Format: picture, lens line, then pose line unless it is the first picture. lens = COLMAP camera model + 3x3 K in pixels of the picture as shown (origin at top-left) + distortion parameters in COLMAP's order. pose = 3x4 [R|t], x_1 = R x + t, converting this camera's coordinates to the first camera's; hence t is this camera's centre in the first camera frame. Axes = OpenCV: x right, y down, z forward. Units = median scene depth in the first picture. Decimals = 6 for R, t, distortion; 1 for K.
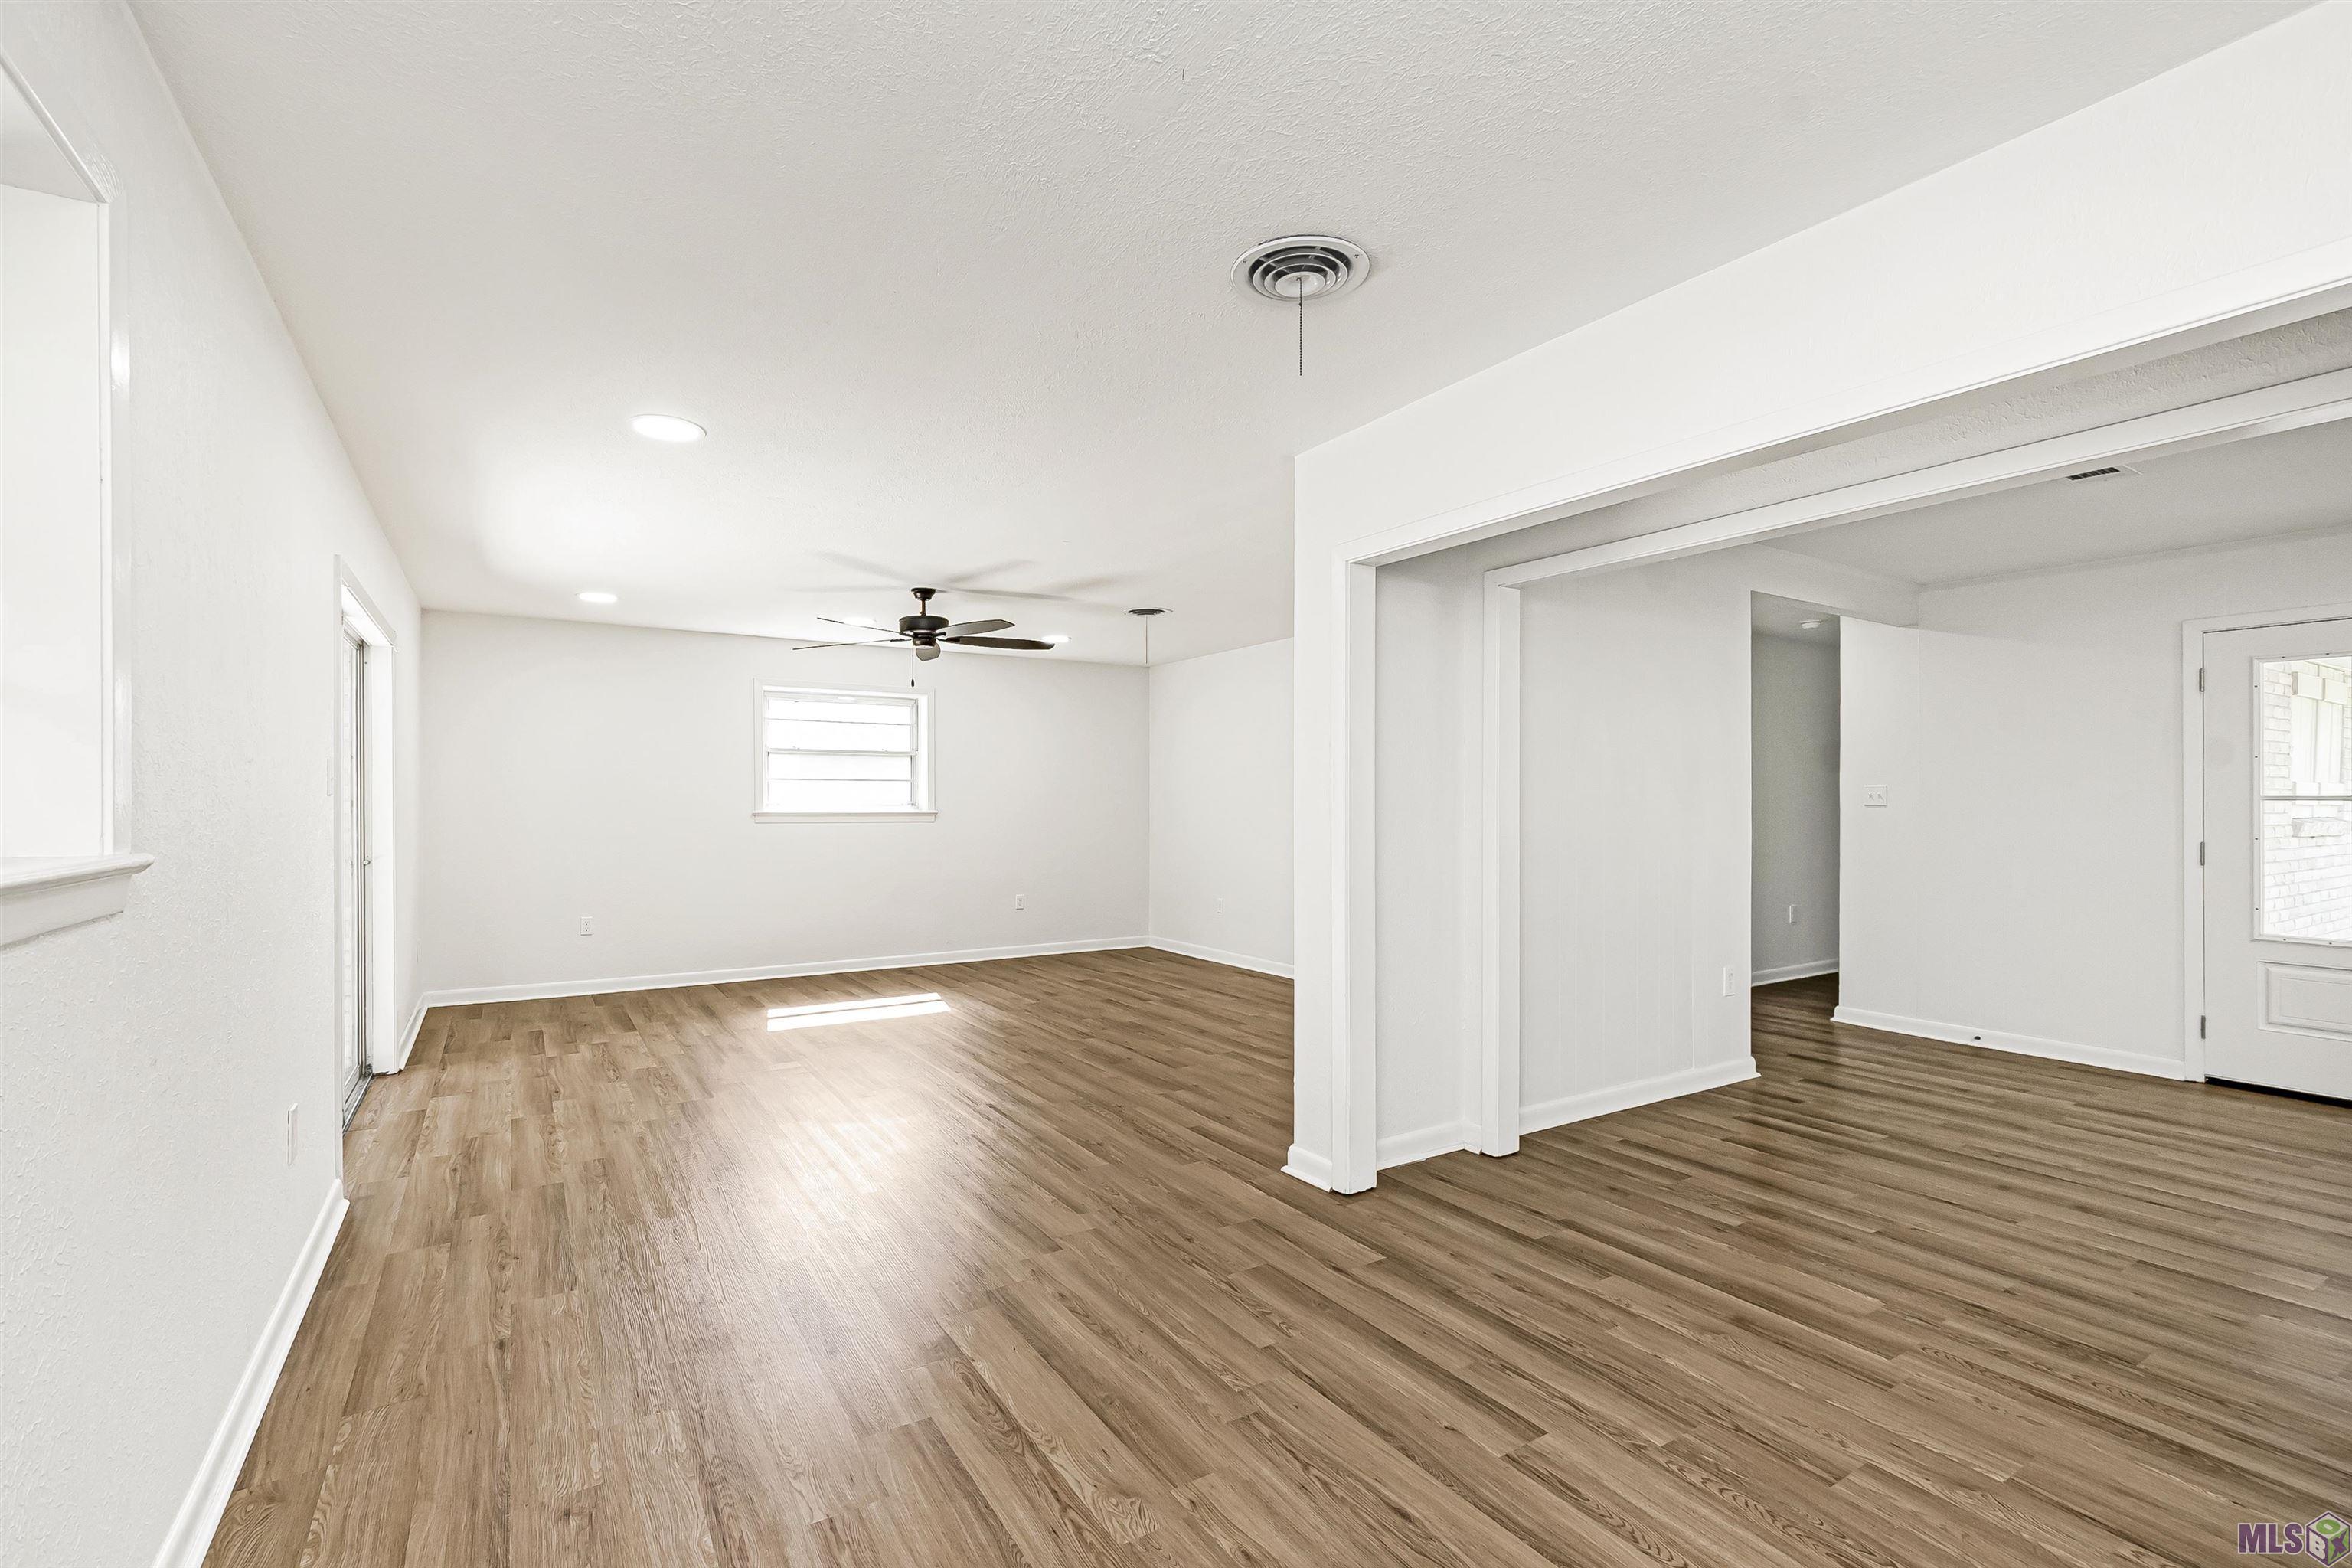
lens RADIAL K [[1021.0, 0, 1173.4], [0, 1021.0, 793.6], [0, 0, 1]] dist [0.018995, 0.000159]
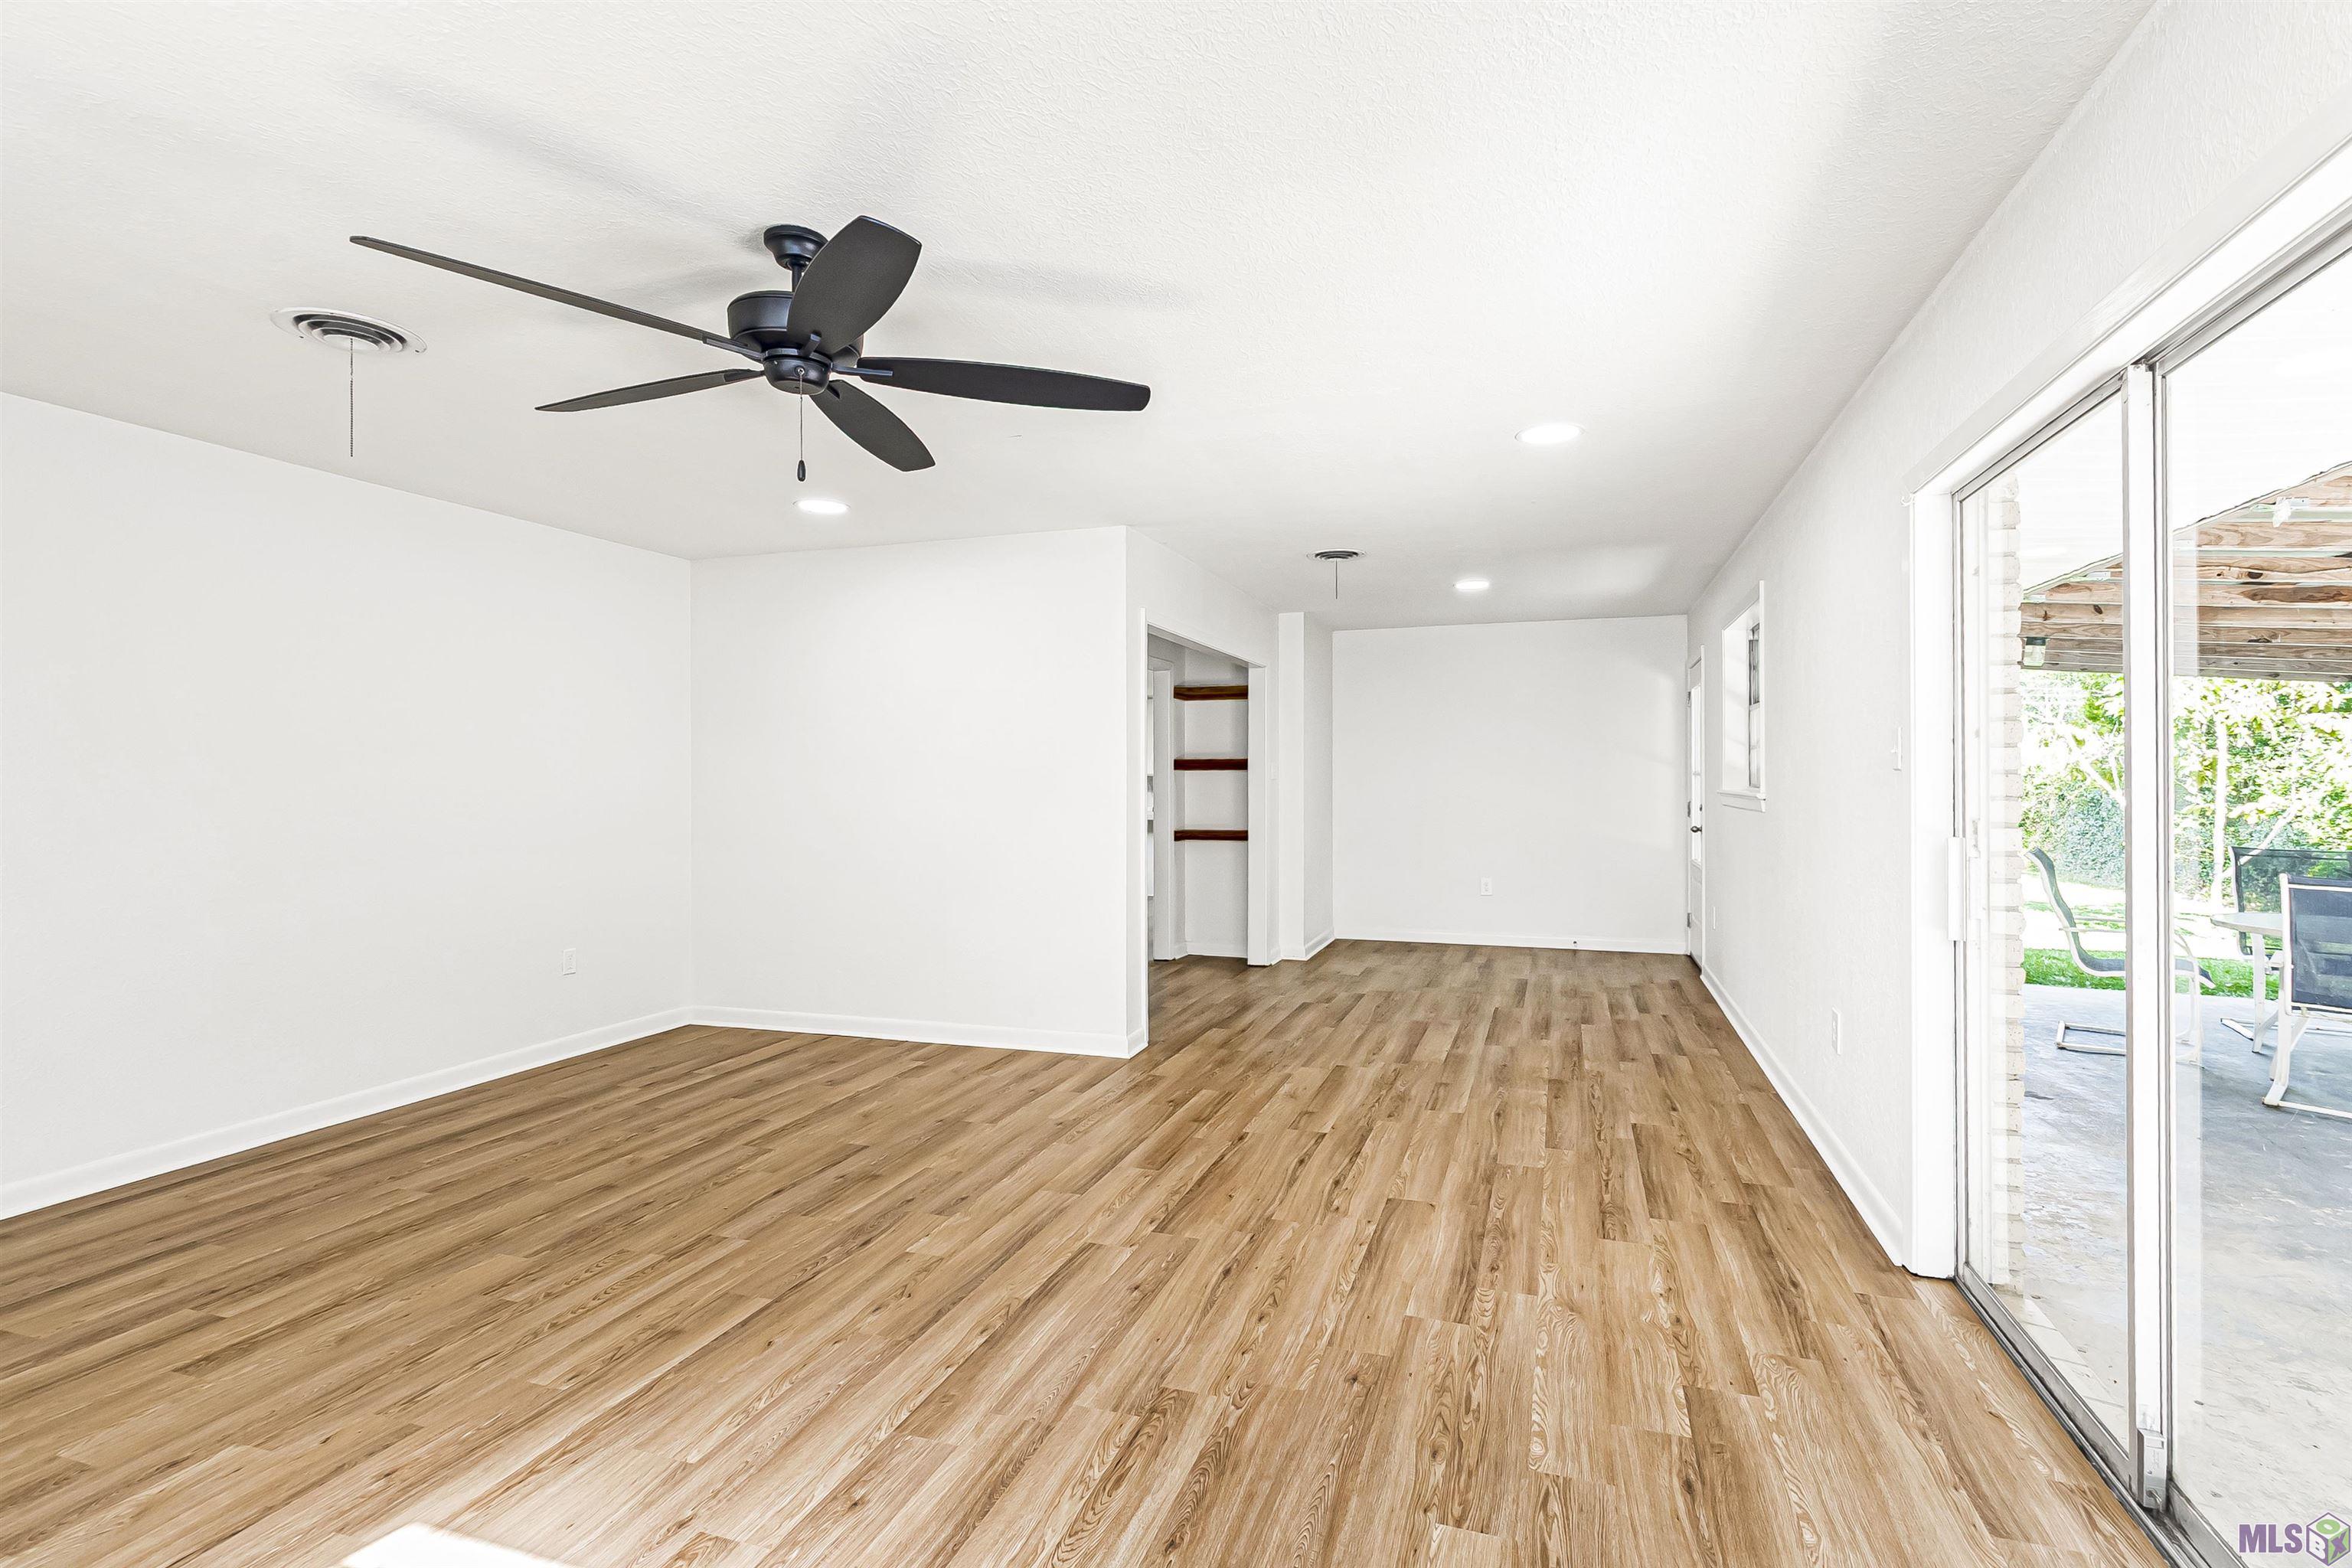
lens RADIAL K [[1021.0, 0, 1173.2], [0, 1021.0, 778.0], [0, 0, 1]] dist [0.018995, 0.000159]
pose [[-0.589477, 0.004100, 0.807775, -0.967037], [0.001050, 0.999990, -0.004309, 0.009845], [-0.807785, -0.001692, -0.589475, 1.679314]]
